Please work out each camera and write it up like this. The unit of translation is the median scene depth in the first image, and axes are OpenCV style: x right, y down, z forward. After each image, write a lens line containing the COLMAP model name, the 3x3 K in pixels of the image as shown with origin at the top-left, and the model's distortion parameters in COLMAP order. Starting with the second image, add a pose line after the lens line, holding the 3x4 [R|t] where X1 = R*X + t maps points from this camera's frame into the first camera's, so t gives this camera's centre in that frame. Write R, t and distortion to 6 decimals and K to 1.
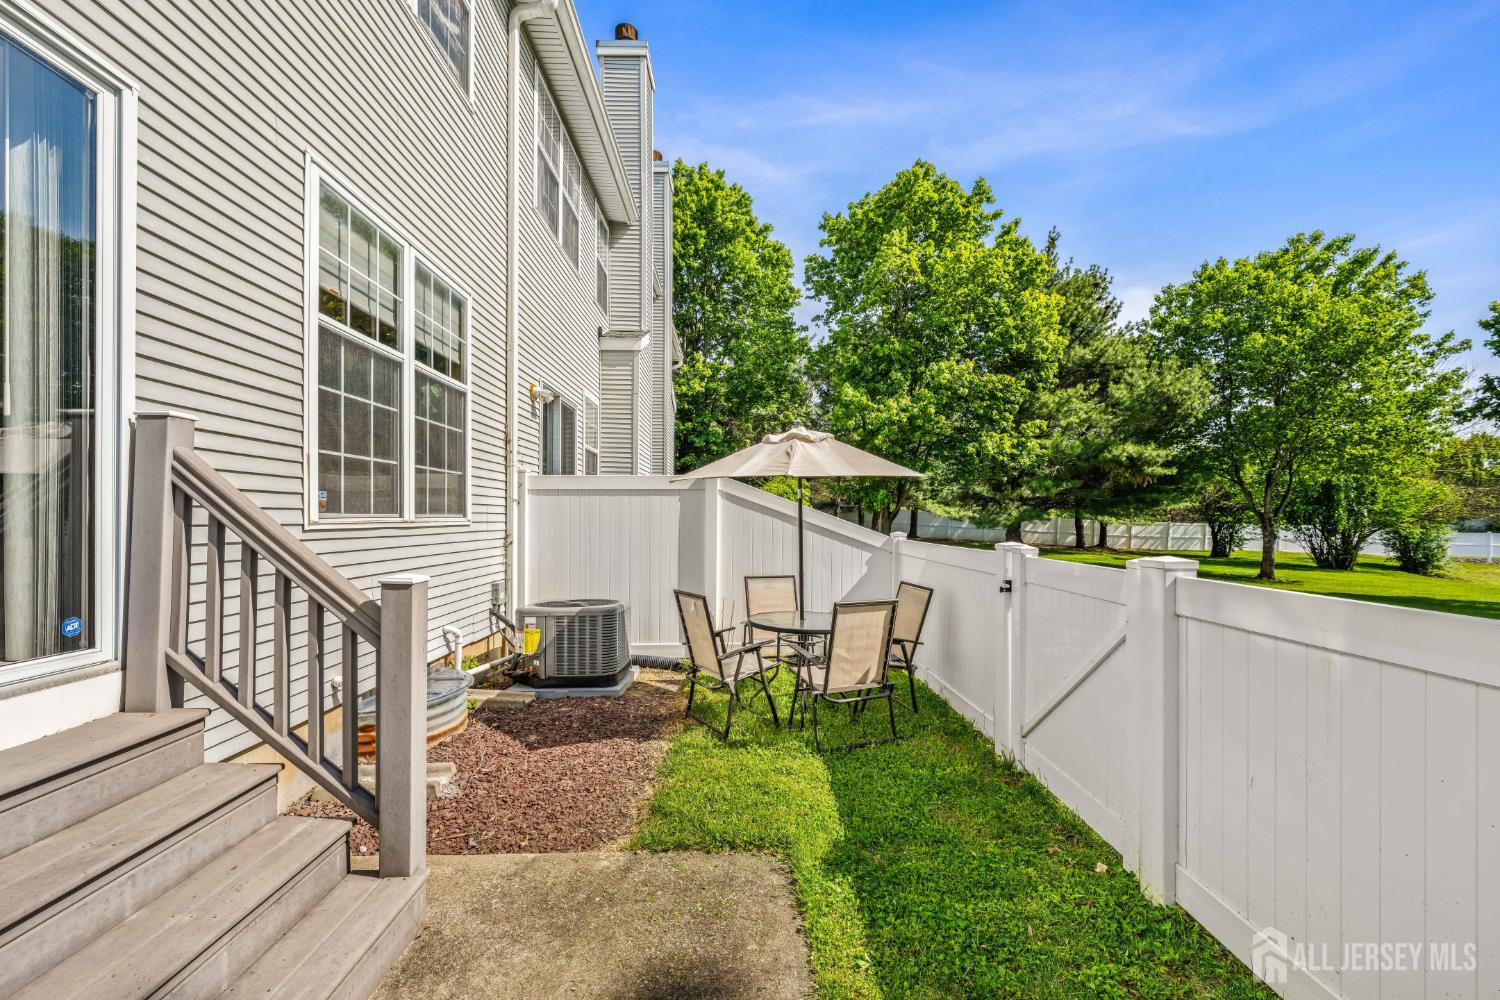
lens RADIAL K [[616.1, 0, 751.0], [0, 616.1, 518.2], [0, 0, 1]] dist [0.002865, 0.000547]
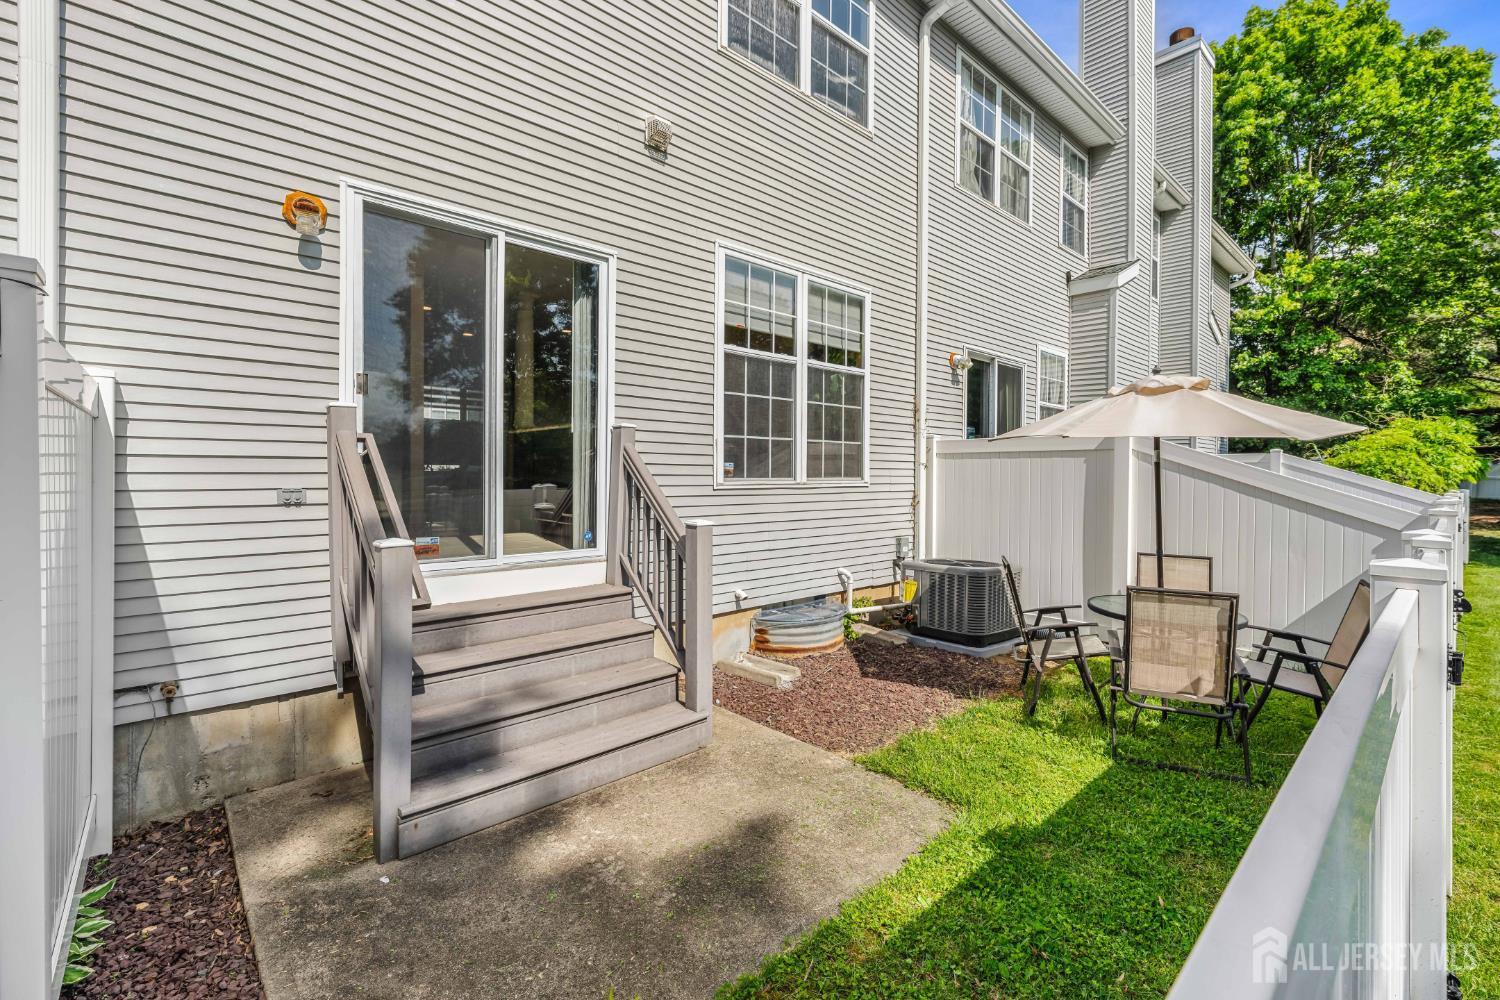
lens RADIAL K [[655.1, 0, 749.5], [0, 655.1, 473.7], [0, 0, 1]] dist [0.009208, 0.000221]
pose [[0.655434, 0.002871, -0.755247, 0.420546], [-0.004869, 0.999988, -0.000424, -0.013692], [0.755237, 0.003955, 0.655440, 0.003590]]
